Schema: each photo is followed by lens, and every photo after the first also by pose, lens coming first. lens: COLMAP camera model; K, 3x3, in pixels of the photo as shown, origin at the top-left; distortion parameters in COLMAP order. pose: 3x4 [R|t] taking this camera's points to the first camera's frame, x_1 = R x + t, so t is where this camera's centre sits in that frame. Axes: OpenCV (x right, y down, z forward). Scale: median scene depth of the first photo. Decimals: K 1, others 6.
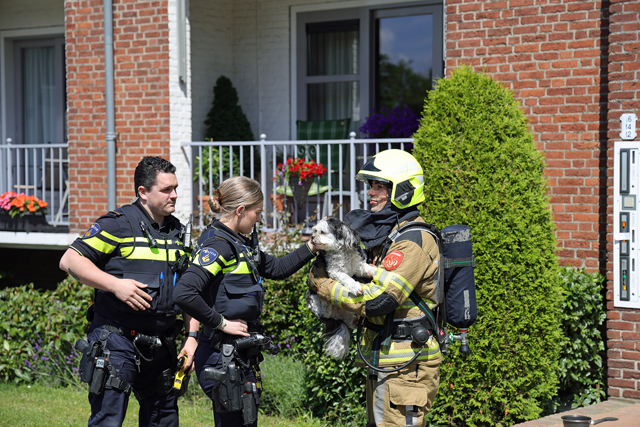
lens RADIAL K [[1444.3, 0, 320.1], [0, 1444.3, 204.1], [0, 0, 1]] dist [0.435384, -0.060852]
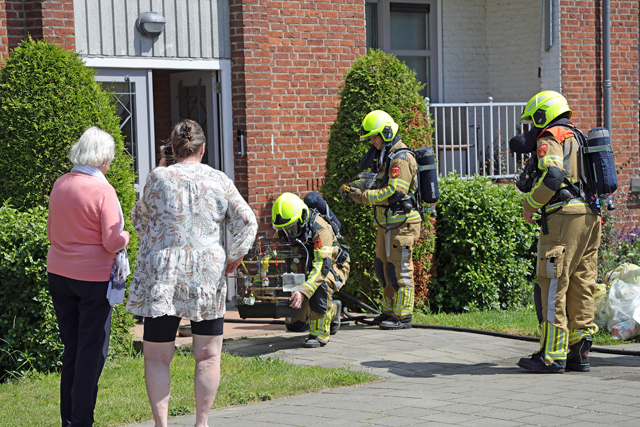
lens RADIAL K [[1851.9, 0, 319.7], [0, 1851.9, 206.5], [0, 0, 1]] dist [0.757666, 0.277670]
pose [[0.105711, -0.039653, 0.993606, -1.267463], [0.051141, 0.998099, 0.034391, -0.007615], [-0.993081, 0.047178, 0.107538, 0.630519]]
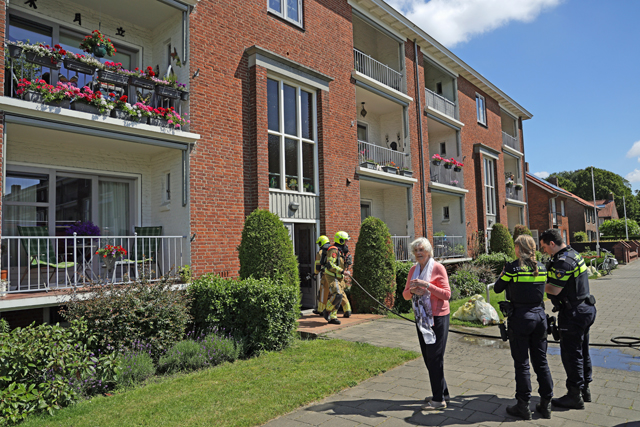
lens RADIAL K [[449.3, 0, 323.4], [0, 449.3, 216.3], [0, 0, 1]] dist [-0.091478, 0.072194]
pose [[0.019309, 0.071271, 0.997270, -0.714966], [0.056284, 0.995797, -0.072255, -0.013760], [-0.998228, 0.057526, 0.015217, 0.854135]]
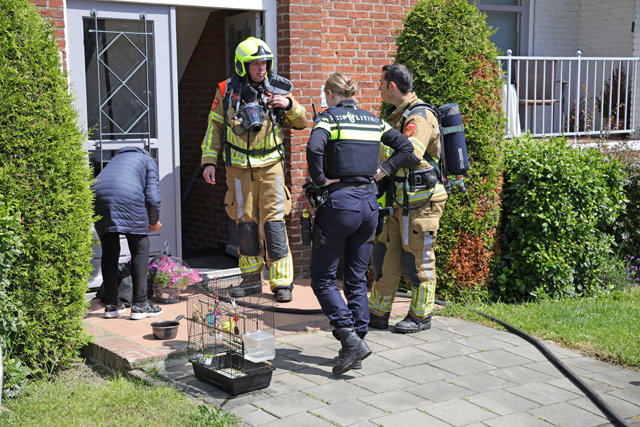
lens RADIAL K [[1056.8, 0, 320.0], [0, 1056.8, 213.5], [0, 0, 1]] dist [0.231571, 0.136407]
pose [[0.254627, -0.110401, 0.960717, -0.446283], [0.029783, 0.993886, 0.106319, -0.005483], [-0.966581, 0.001542, 0.256359, 0.632033]]
